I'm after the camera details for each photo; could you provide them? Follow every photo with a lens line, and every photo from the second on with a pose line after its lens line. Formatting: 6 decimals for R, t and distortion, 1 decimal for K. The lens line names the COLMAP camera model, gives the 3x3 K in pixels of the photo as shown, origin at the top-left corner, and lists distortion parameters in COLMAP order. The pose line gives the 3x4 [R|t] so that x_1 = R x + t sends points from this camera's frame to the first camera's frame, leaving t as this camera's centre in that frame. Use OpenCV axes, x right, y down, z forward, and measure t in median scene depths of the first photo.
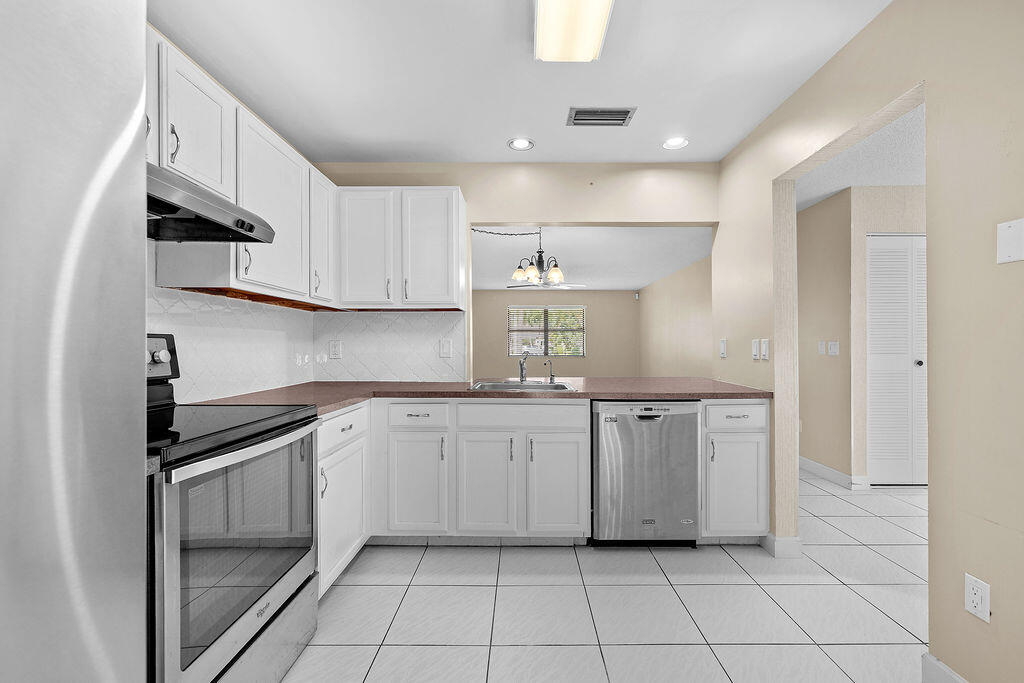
lens RADIAL K [[437.1, 0, 526.3], [0, 437.1, 341.0], [0, 0, 1]] dist [0.000535, 0.000465]
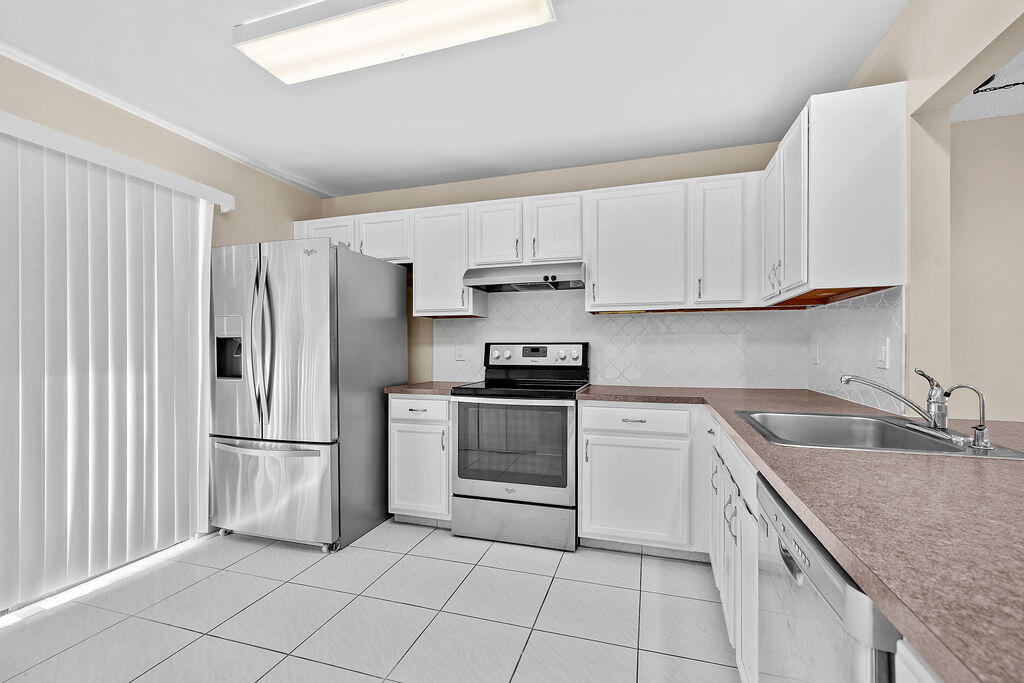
lens RADIAL K [[437.1, 0, 514.0], [0, 437.1, 346.0], [0, 0, 1]] dist [0.000535, 0.000465]
pose [[-0.303641, -0.002085, -0.952784, 0.654269], [0.008780, 0.999949, -0.004986, 0.005481], [0.952746, -0.009879, -0.303608, 0.879618]]
